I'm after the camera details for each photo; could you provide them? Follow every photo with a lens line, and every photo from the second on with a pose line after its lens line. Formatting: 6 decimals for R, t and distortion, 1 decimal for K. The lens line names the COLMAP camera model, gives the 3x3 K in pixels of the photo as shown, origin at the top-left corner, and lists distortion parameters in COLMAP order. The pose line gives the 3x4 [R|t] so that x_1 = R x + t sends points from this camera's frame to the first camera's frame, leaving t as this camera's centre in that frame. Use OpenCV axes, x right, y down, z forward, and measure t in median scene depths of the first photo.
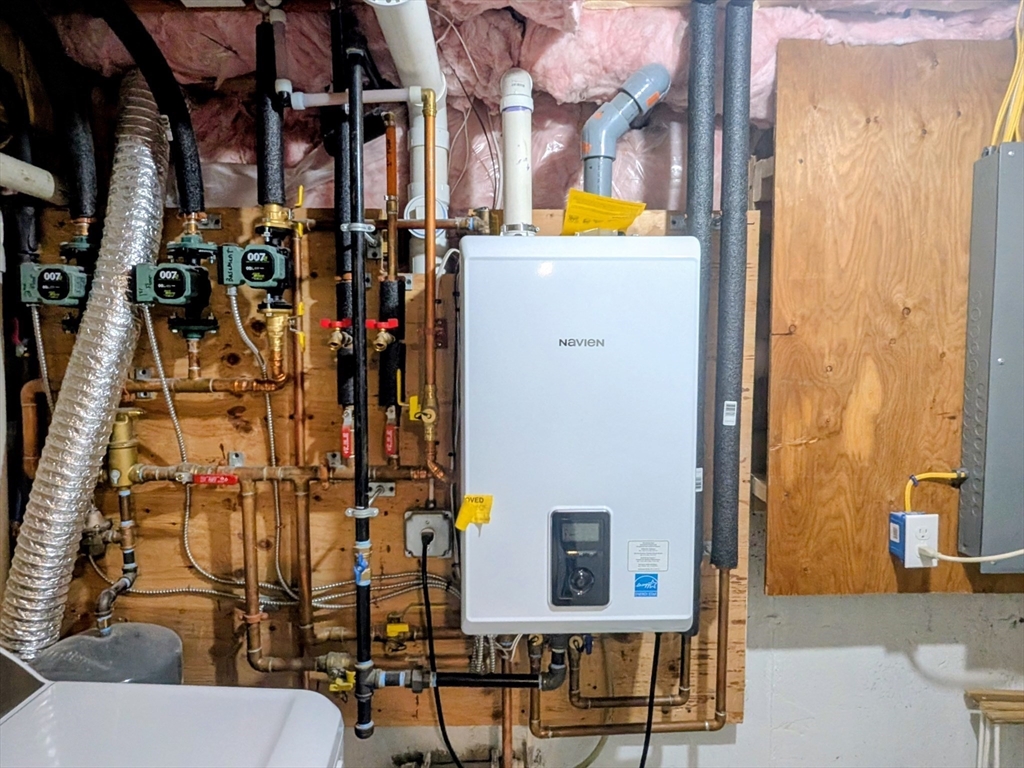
lens RADIAL K [[670.4, 0, 512.0], [0, 670.4, 384.0], [0, 0, 1]] dist [-0.005020, 0.002077]
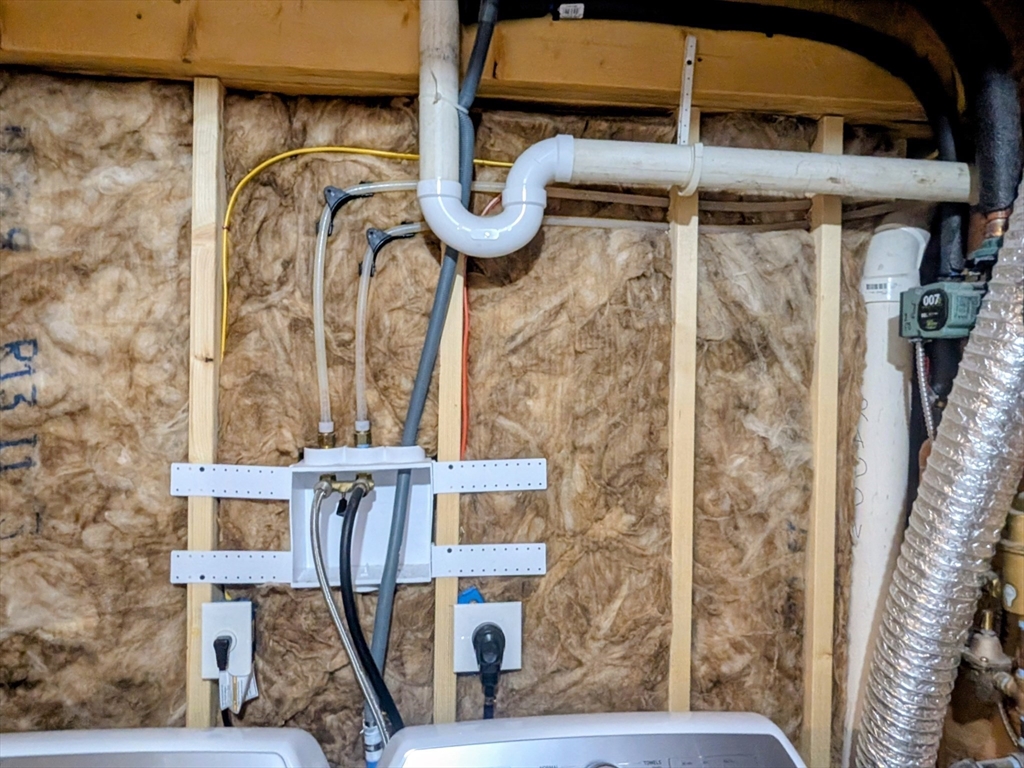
lens RADIAL K [[649.7, 0, 517.1], [0, 649.7, 386.9], [0, 0, 1]] dist [-0.011502, -0.001115]
pose [[0.089370, 0.009014, -0.995958, -0.012609], [-0.078975, 0.996875, 0.001935, -0.028401], [0.992862, 0.078483, 0.089803, 0.464970]]
